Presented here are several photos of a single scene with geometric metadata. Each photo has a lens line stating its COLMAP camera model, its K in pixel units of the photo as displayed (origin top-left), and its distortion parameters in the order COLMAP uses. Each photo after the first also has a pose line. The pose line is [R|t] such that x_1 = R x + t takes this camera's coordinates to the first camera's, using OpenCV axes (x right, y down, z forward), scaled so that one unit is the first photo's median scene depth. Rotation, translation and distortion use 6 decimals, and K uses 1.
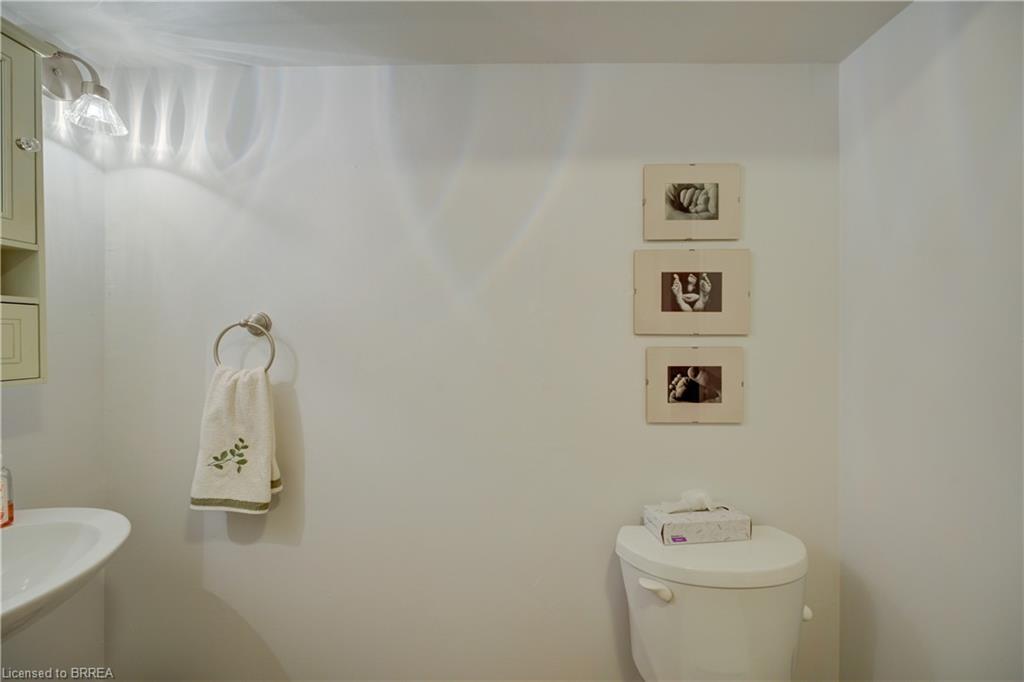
lens RADIAL K [[407.7, 0, 511.6], [0, 407.7, 344.2], [0, 0, 1]] dist [0.003087, 0.000317]
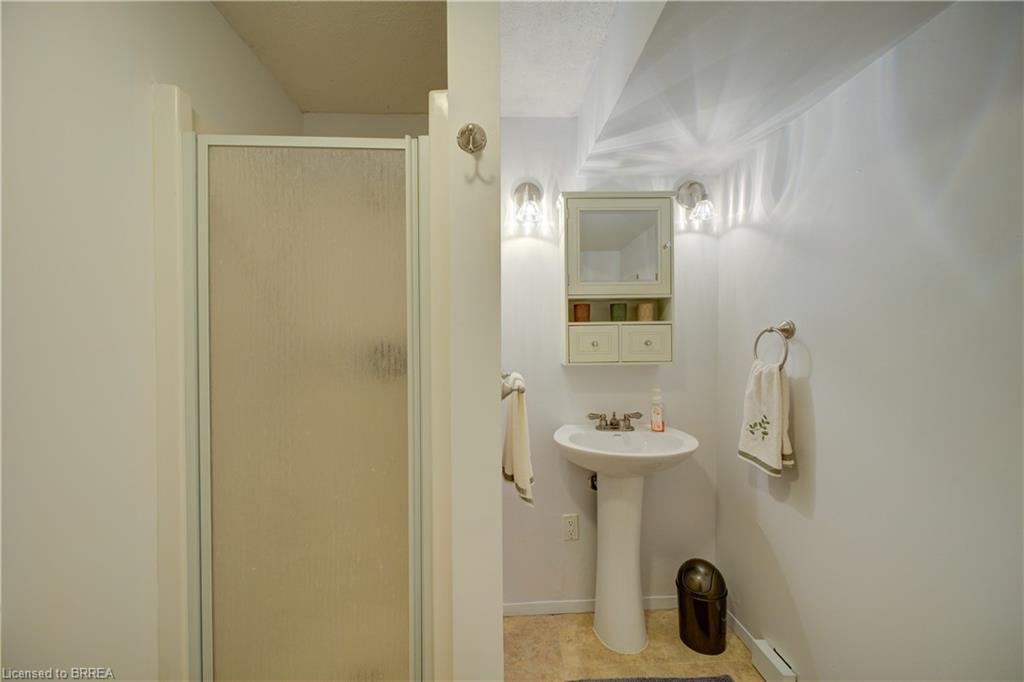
lens RADIAL K [[407.7, 0, 512.0], [0, 407.7, 342.3], [0, 0, 1]] dist [0.003087, 0.000317]
pose [[0.078318, -0.001883, -0.996927, 0.607729], [-0.006279, 0.999977, -0.002383, -0.000968], [0.996909, 0.006446, 0.078304, 0.066504]]
